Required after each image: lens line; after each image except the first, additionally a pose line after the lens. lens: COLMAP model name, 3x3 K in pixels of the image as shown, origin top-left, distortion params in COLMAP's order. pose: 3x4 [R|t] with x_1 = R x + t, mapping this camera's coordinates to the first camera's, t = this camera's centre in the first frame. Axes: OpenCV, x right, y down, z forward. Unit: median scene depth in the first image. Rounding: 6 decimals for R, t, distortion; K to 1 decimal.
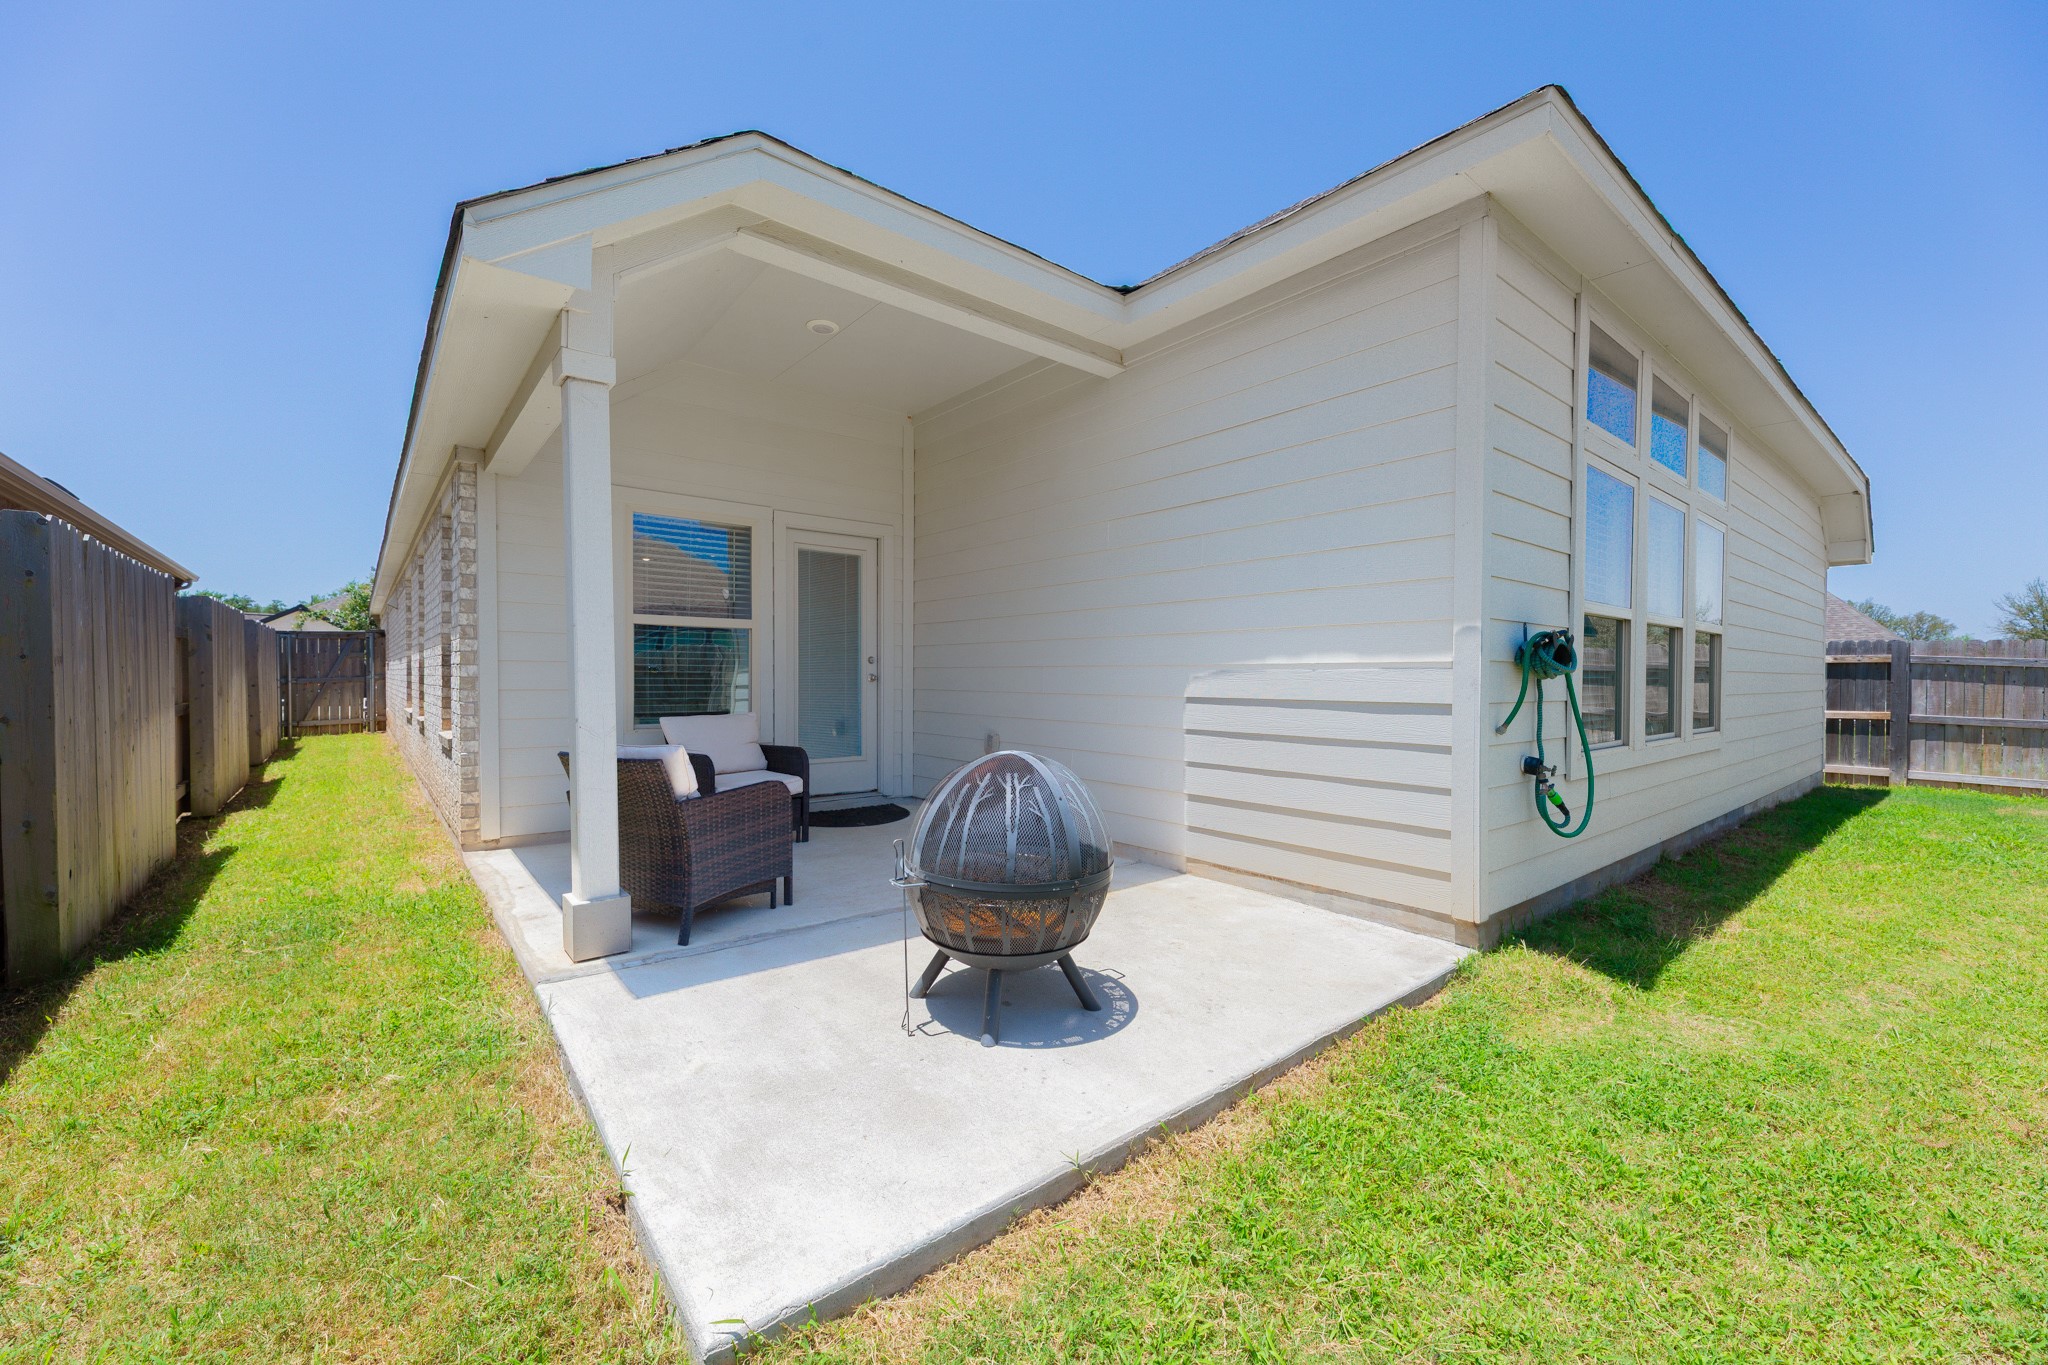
lens RADIAL K [[811.2, 0, 1023.4], [0, 811.2, 688.8], [0, 0, 1]] dist [0.009219, -0.003871]
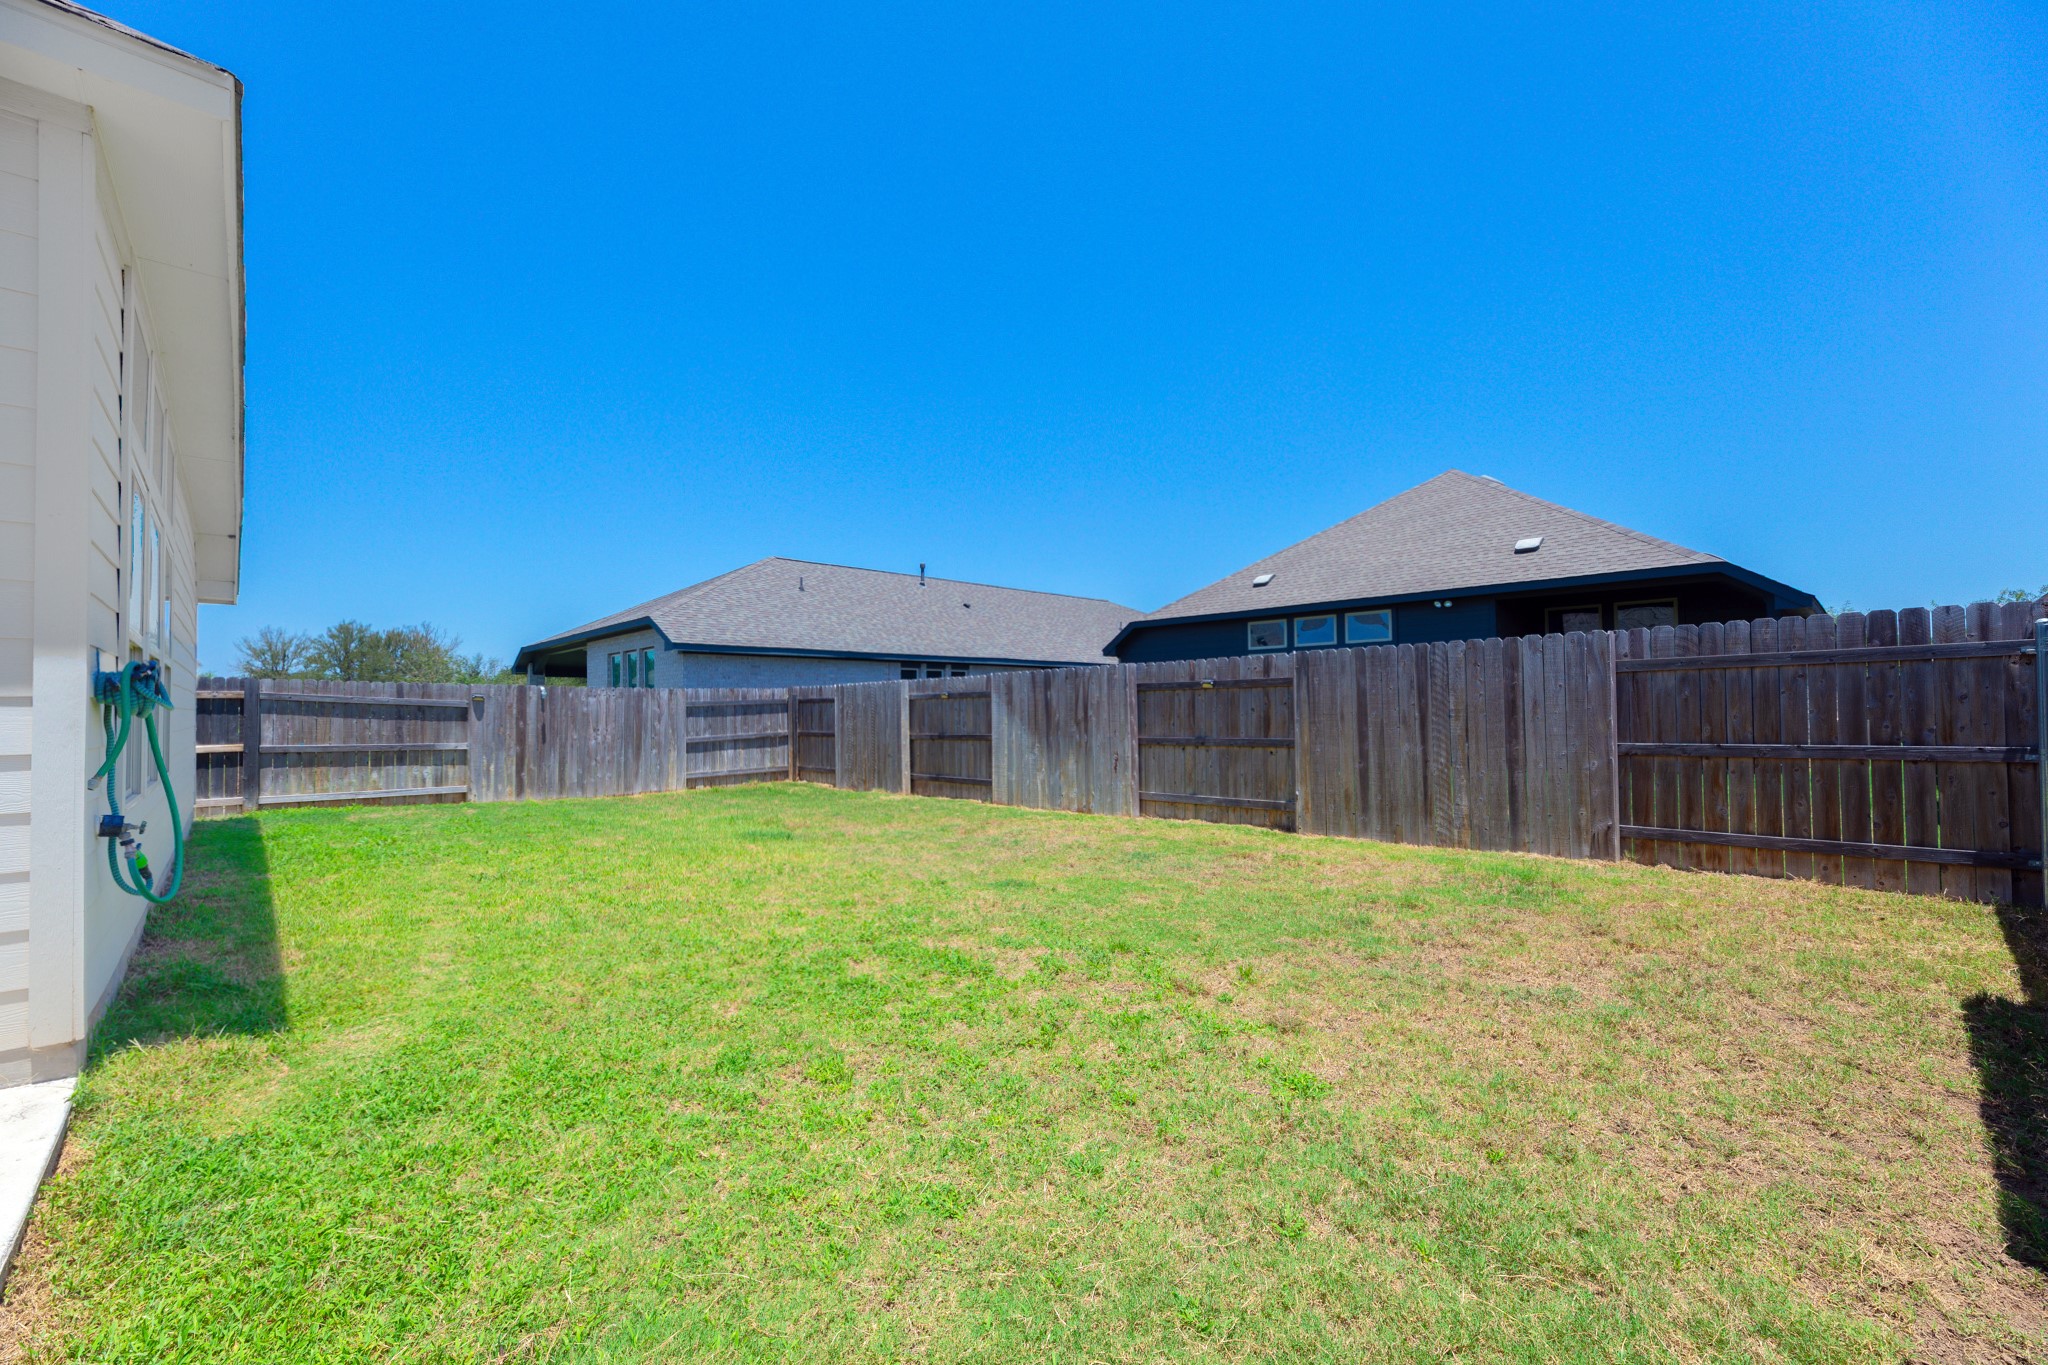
lens RADIAL K [[811.2, 0, 1024.0], [0, 811.2, 692.3], [0, 0, 1]] dist [0.009219, -0.003871]
pose [[-0.071753, 0.015345, 0.997304, -0.090162], [0.022150, 0.999660, -0.013787, -0.002632], [-0.997176, 0.021101, -0.072069, 0.052522]]
